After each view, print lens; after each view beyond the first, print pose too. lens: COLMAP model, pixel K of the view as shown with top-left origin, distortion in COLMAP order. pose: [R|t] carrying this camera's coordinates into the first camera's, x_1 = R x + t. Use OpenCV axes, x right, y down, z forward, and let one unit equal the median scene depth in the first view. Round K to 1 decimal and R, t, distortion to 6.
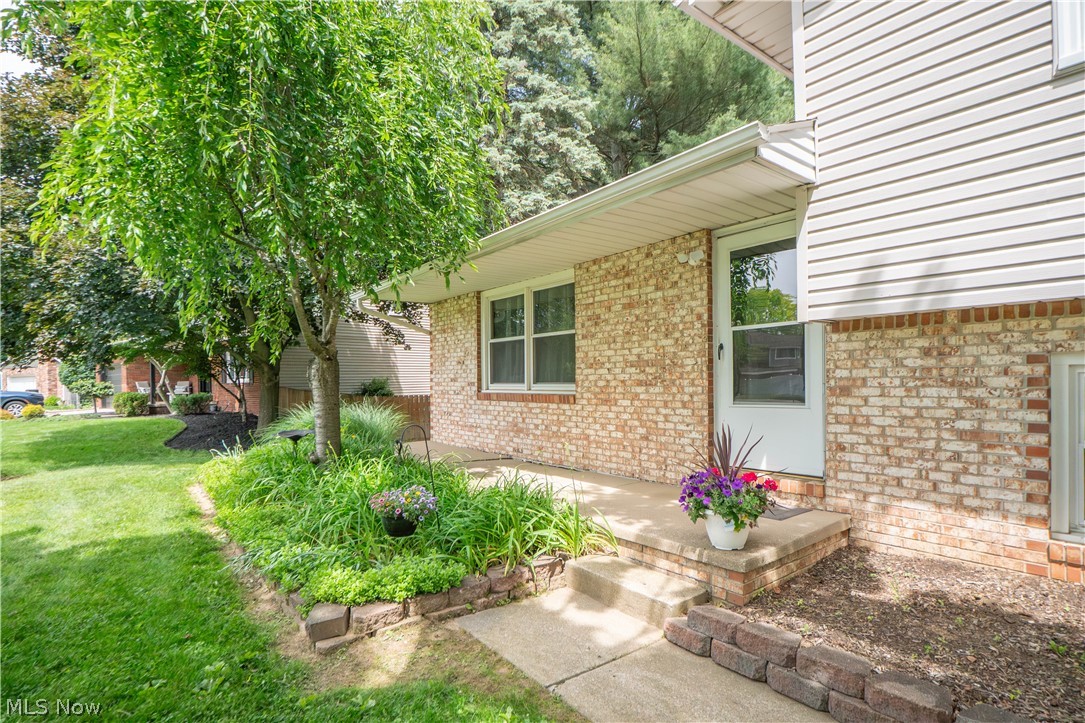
lens RADIAL K [[552.4, 0, 540.6], [0, 552.4, 367.3], [0, 0, 1]] dist [-0.047940, 0.010935]
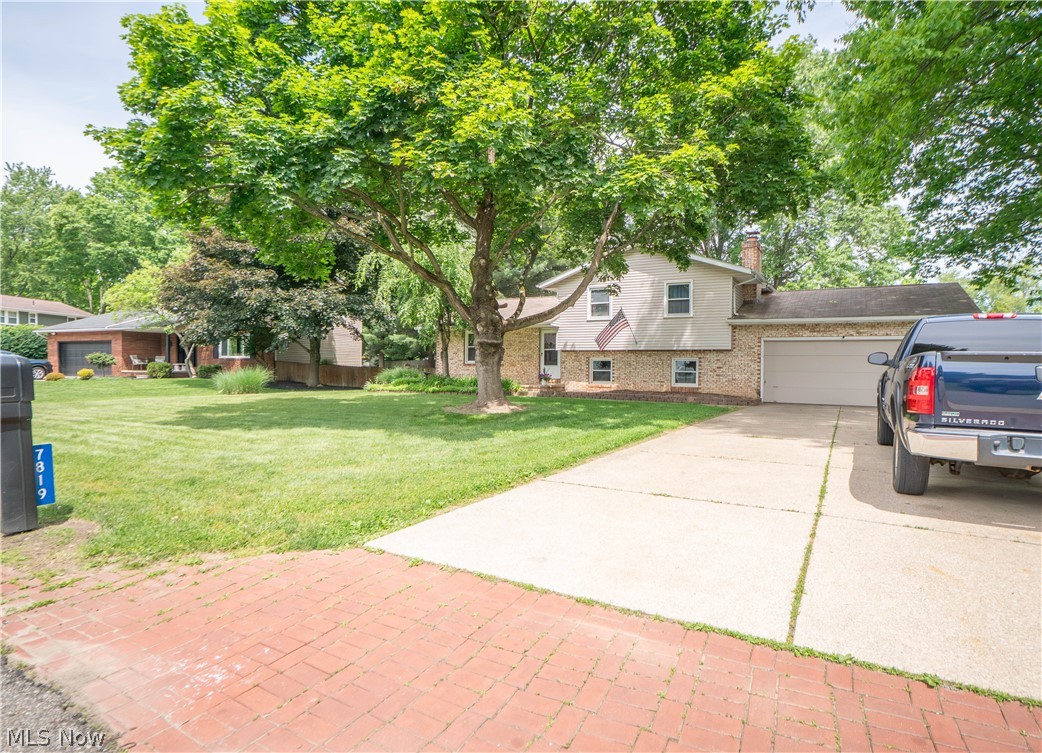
lens RADIAL K [[580.3, 0, 521.0], [0, 580.3, 376.5], [0, 0, 1]] dist [-0.000357, -0.000017]
pose [[0.945884, 0.001646, 0.324502, -1.297124], [-0.019685, 0.998437, 0.052316, -0.086321], [-0.323909, -0.055872, 0.944437, -3.257915]]
